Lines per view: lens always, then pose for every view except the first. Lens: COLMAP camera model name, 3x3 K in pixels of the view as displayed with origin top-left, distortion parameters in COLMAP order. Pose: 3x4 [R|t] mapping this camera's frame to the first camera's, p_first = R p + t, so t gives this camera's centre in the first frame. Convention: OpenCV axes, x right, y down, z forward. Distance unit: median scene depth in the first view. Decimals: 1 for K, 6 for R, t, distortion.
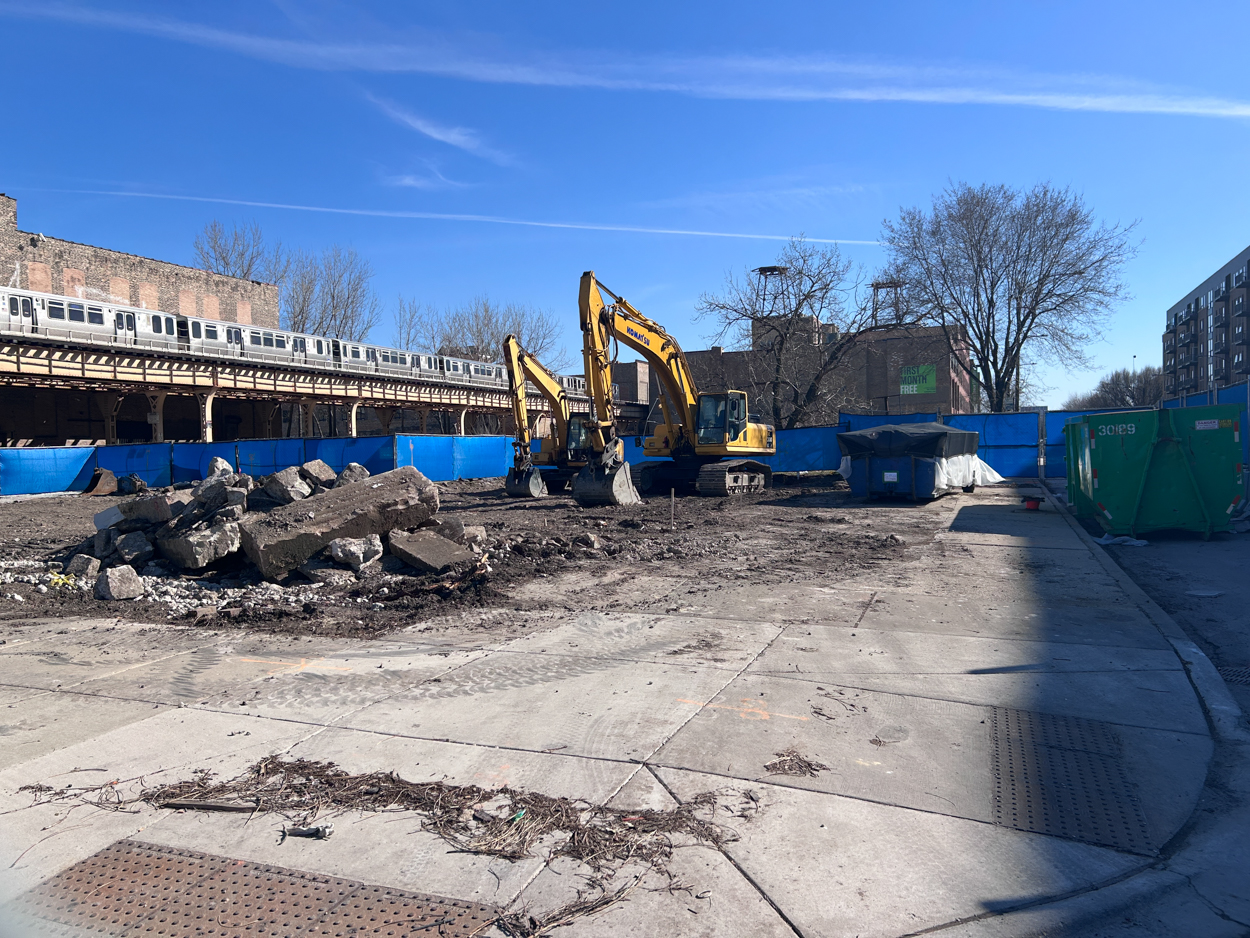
lens RADIAL K [[945.2, 0, 625.0], [0, 945.2, 469.0], [0, 0, 1]] dist [0.078109, -0.094738]
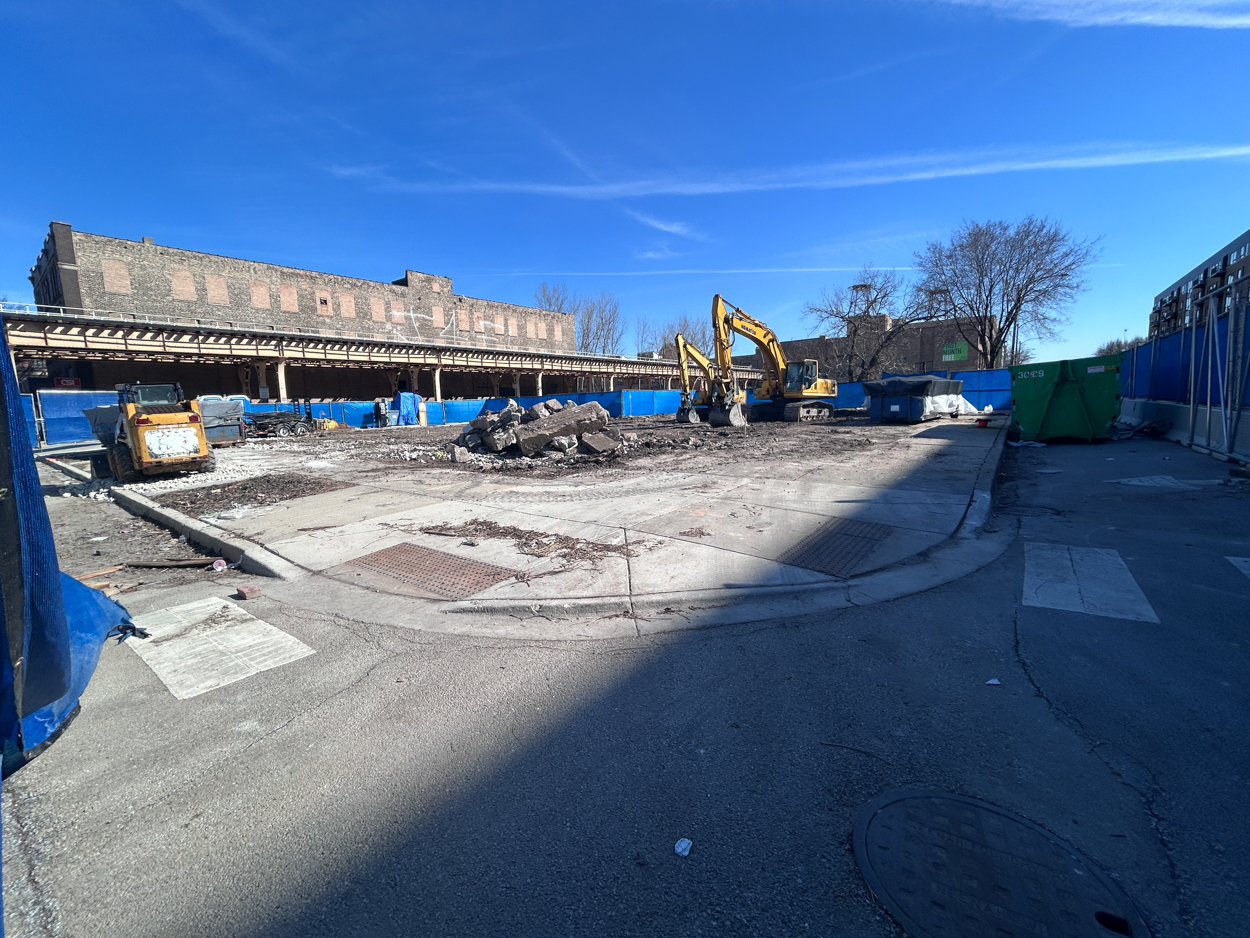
lens RADIAL K [[523.4, 0, 625.0], [0, 523.4, 469.0], [0, 0, 1]] dist [-0.009024, 0.006307]
pose [[0.963205, 0.020365, -0.267994, 0.053045], [0.009033, 0.994109, 0.108008, 0.008324], [0.268615, -0.106455, 0.957347, -0.015866]]
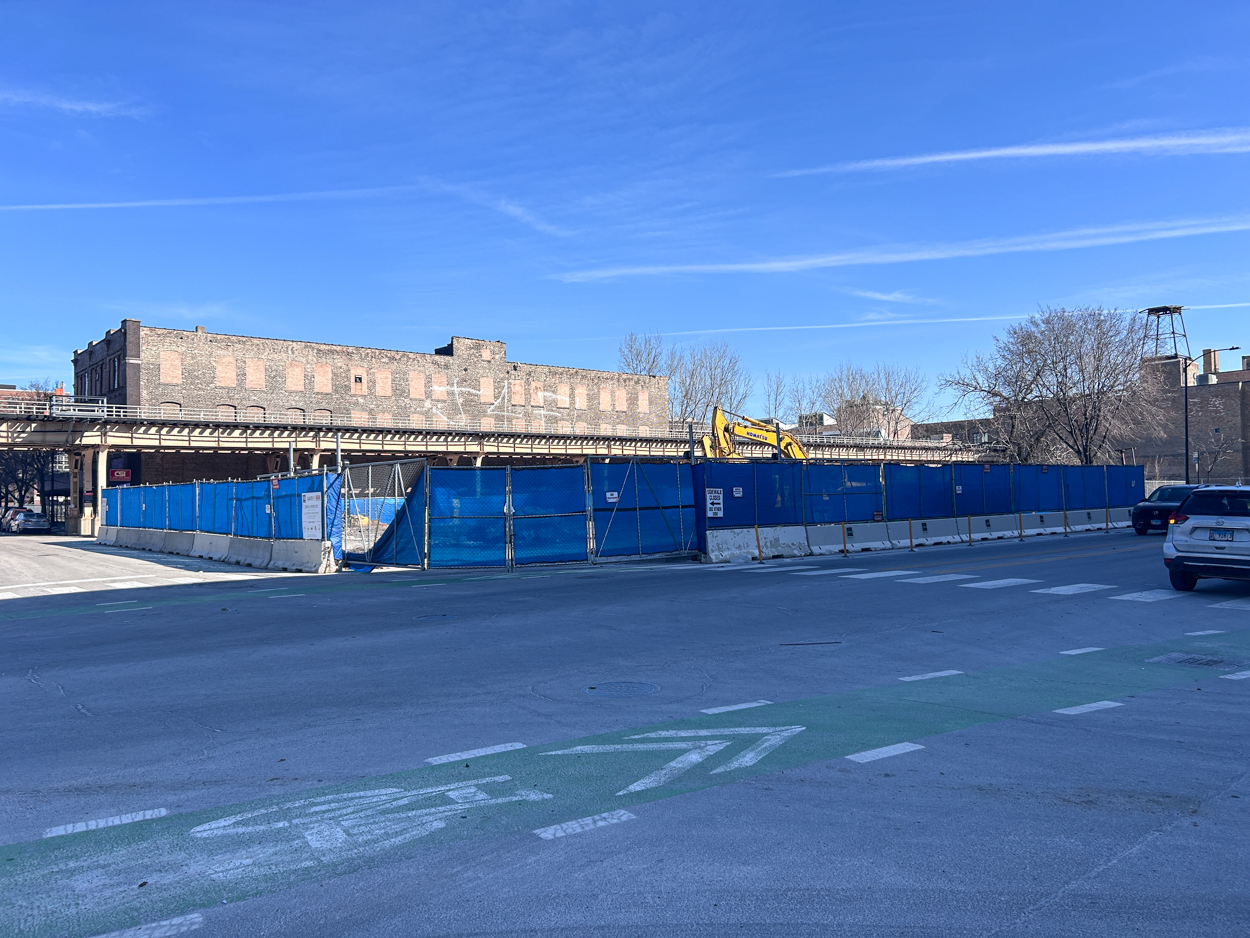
lens RADIAL K [[935.7, 0, 625.0], [0, 935.7, 469.0], [0, 0, 1]] dist [0.086171, -0.100078]
pose [[0.887227, -0.012375, -0.461167, 0.548478], [-0.006984, 0.999165, -0.040247, -0.004264], [0.461280, 0.038928, 0.886400, -0.616295]]
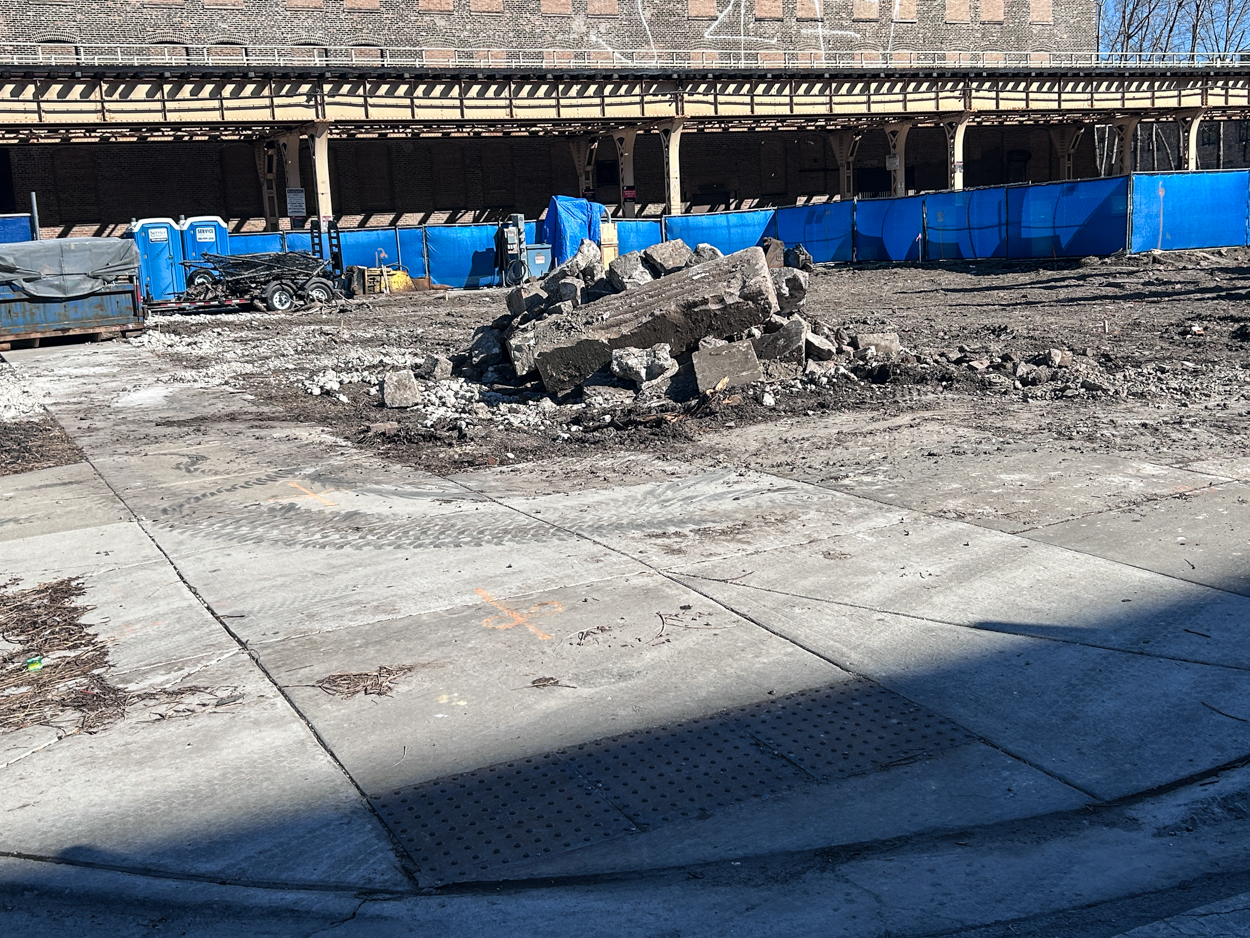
lens RADIAL K [[1408.9, 0, 606.4], [0, 1408.9, 468.1], [0, 0, 1]] dist [0.140198, -0.343902]
pose [[0.743135, 0.089900, -0.663075, 0.169350], [0.024042, 0.986707, 0.160723, -0.005420], [0.668710, -0.135381, 0.731095, 0.052930]]
